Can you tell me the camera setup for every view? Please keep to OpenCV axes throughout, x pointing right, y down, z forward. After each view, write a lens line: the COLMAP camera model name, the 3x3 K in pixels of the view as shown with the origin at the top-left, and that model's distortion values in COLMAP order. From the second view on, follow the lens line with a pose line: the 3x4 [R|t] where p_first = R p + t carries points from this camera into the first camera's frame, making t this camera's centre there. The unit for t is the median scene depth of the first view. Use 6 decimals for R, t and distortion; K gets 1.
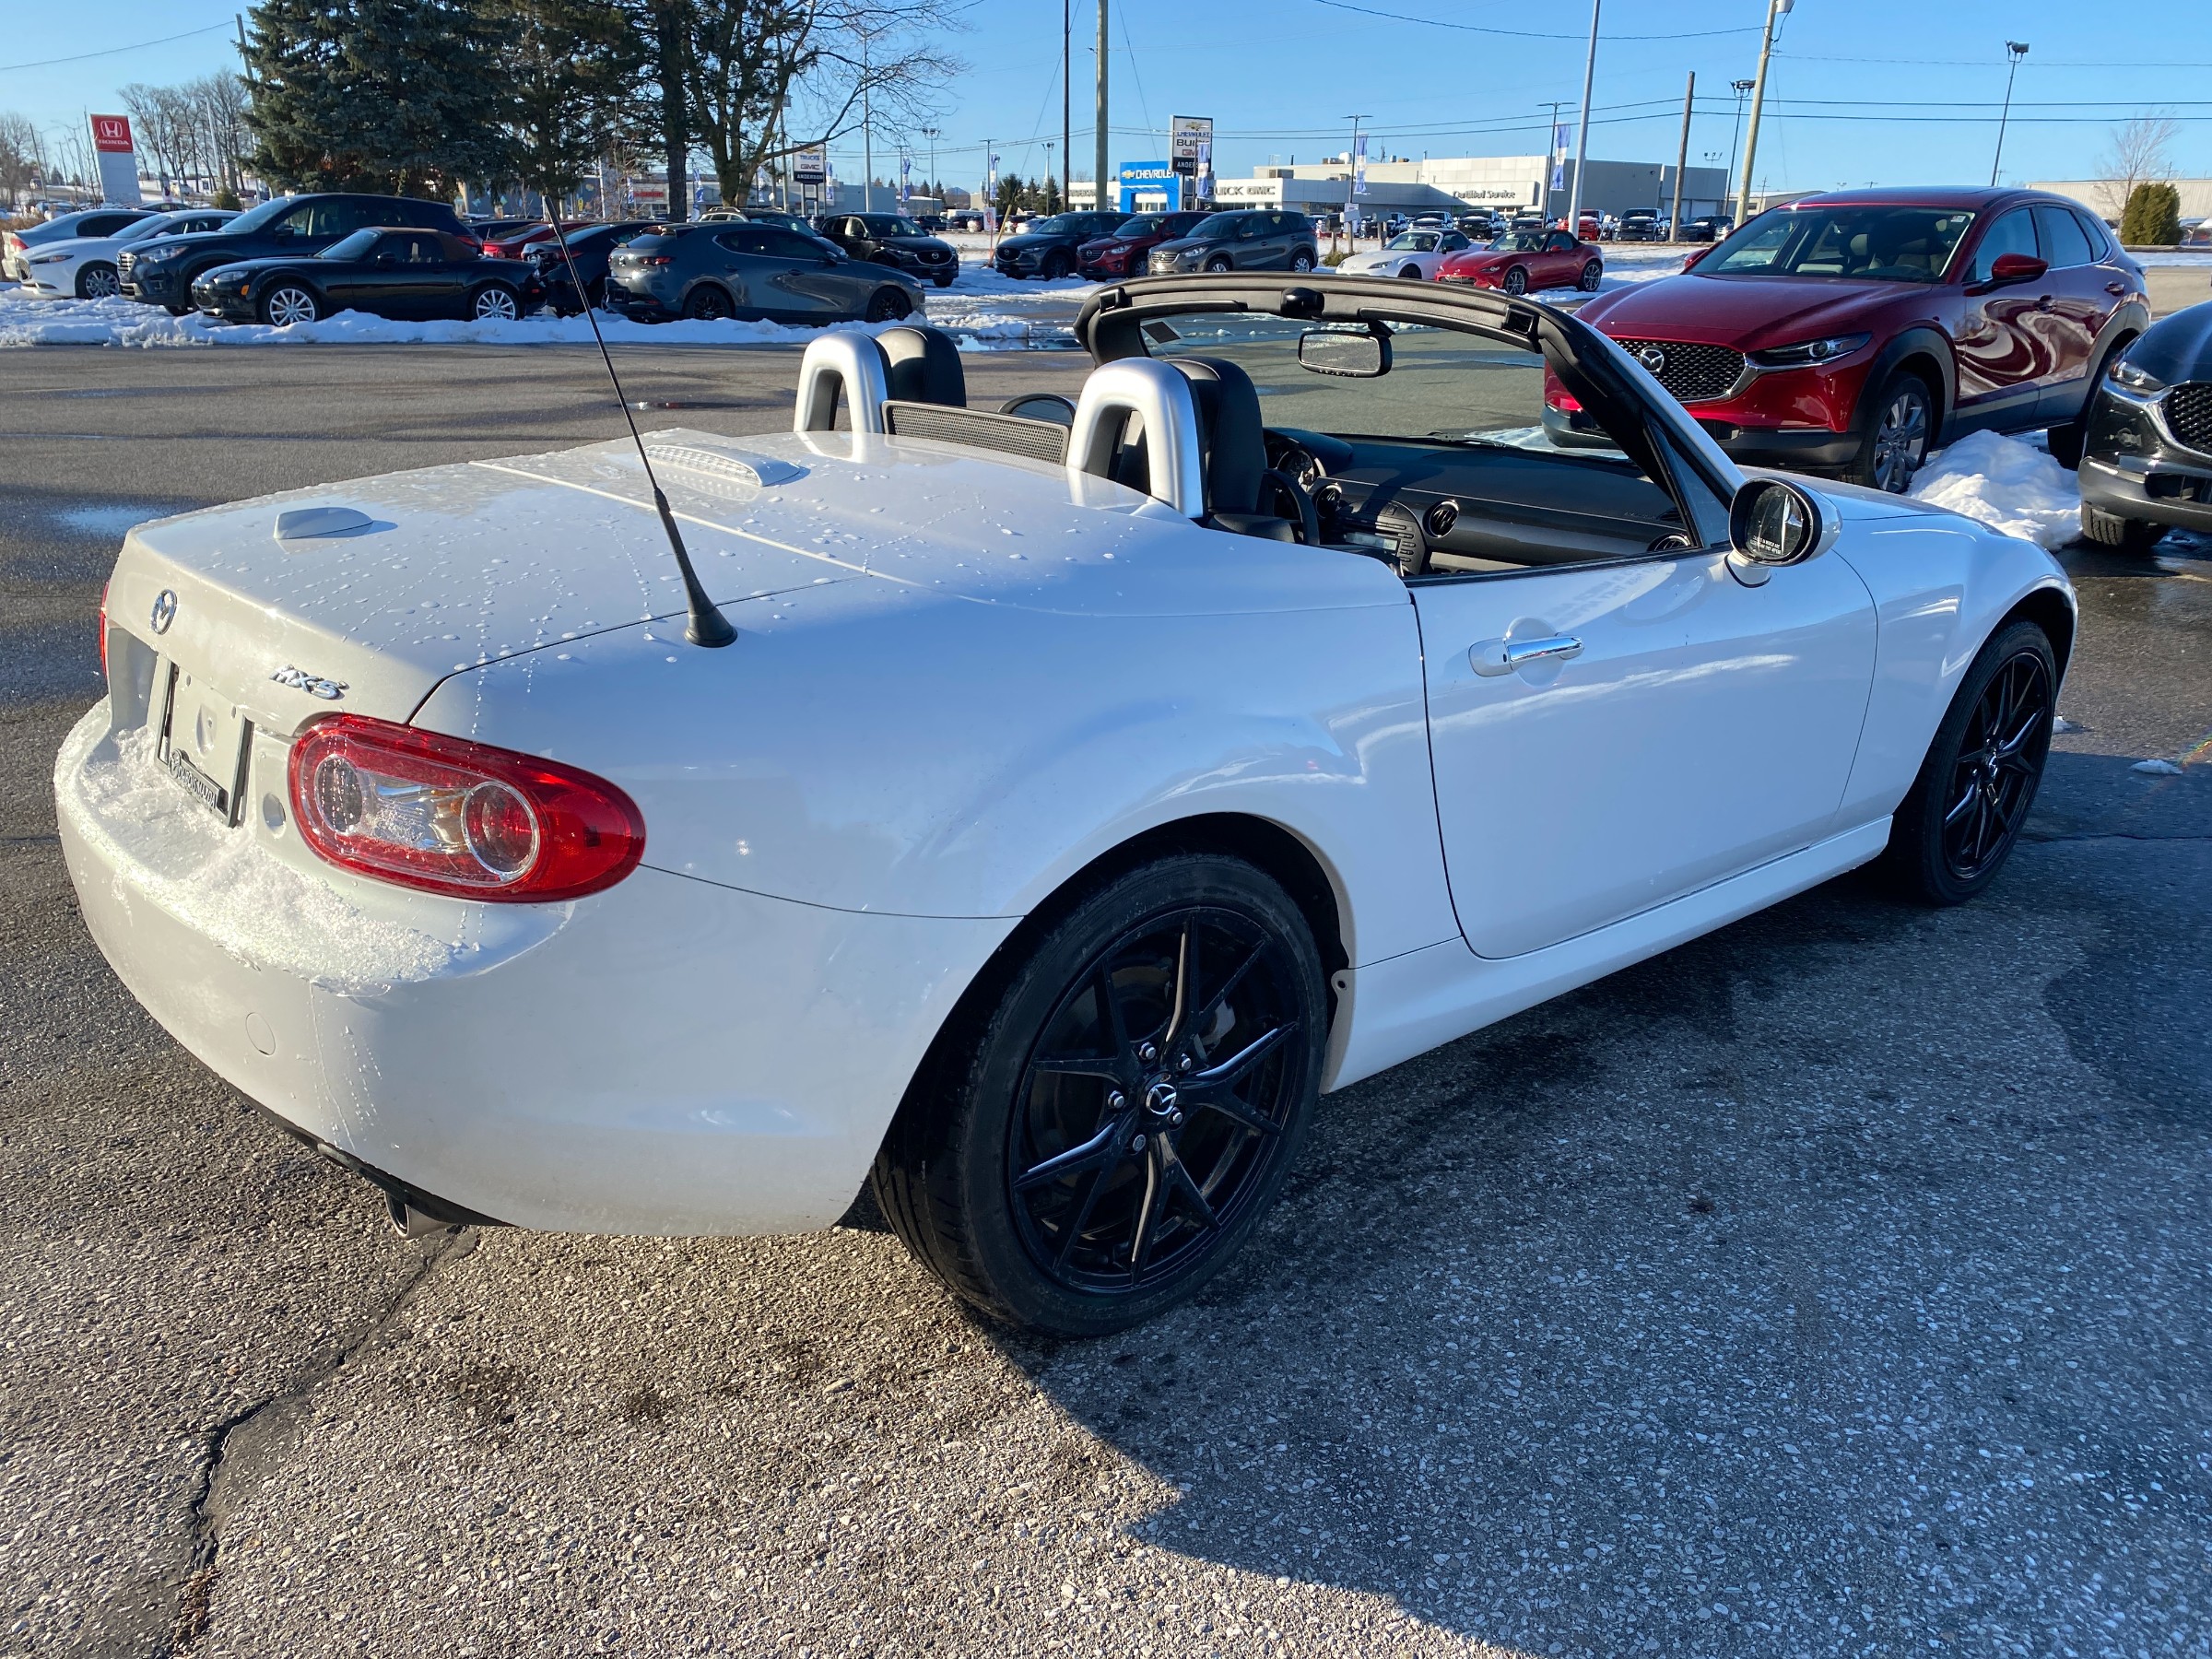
lens RADIAL K [[1656.6, 0, 1104.4], [0, 1656.6, 836.8], [0, 0, 1]] dist [0.005461, -0.003510]
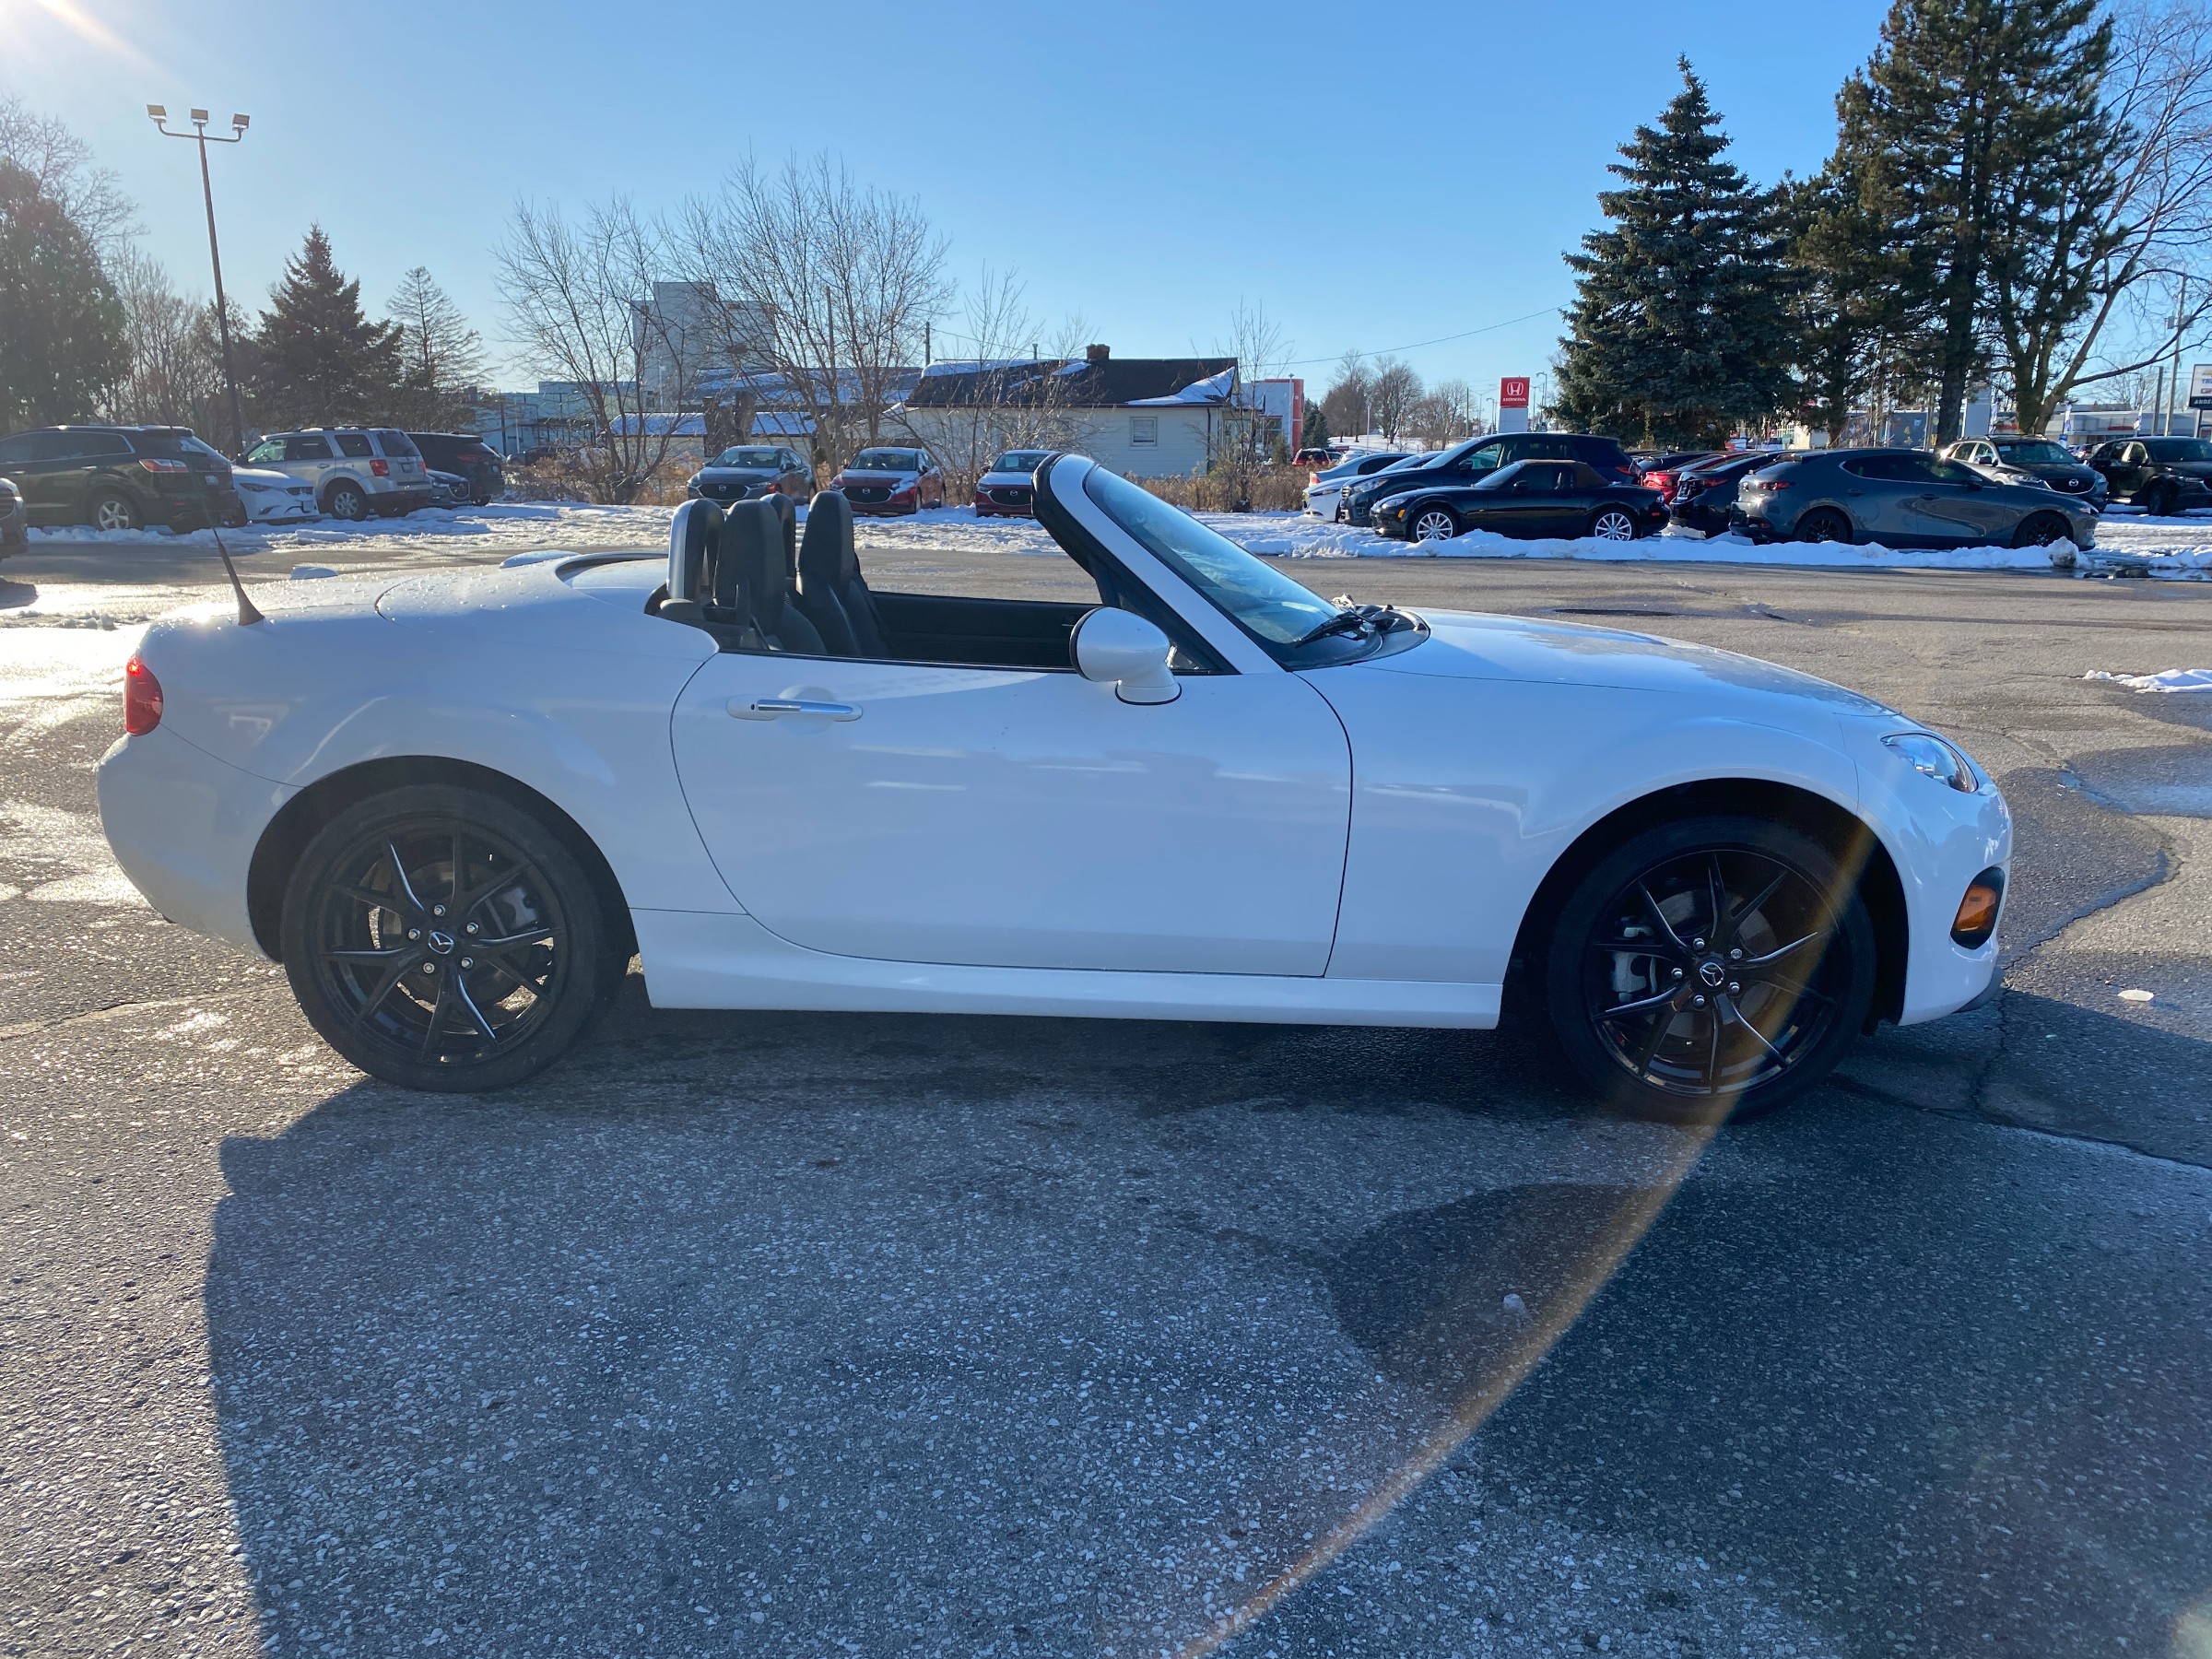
lens RADIAL K [[1656.6, 0, 1122.9], [0, 1656.6, 831.4], [0, 0, 1]] dist [0.005461, -0.003510]
pose [[0.744759, 0.127207, -0.655097, 0.129502], [-0.213709, 0.975429, -0.053550, 0.000027], [0.632189, 0.179882, 0.753644, 0.016661]]
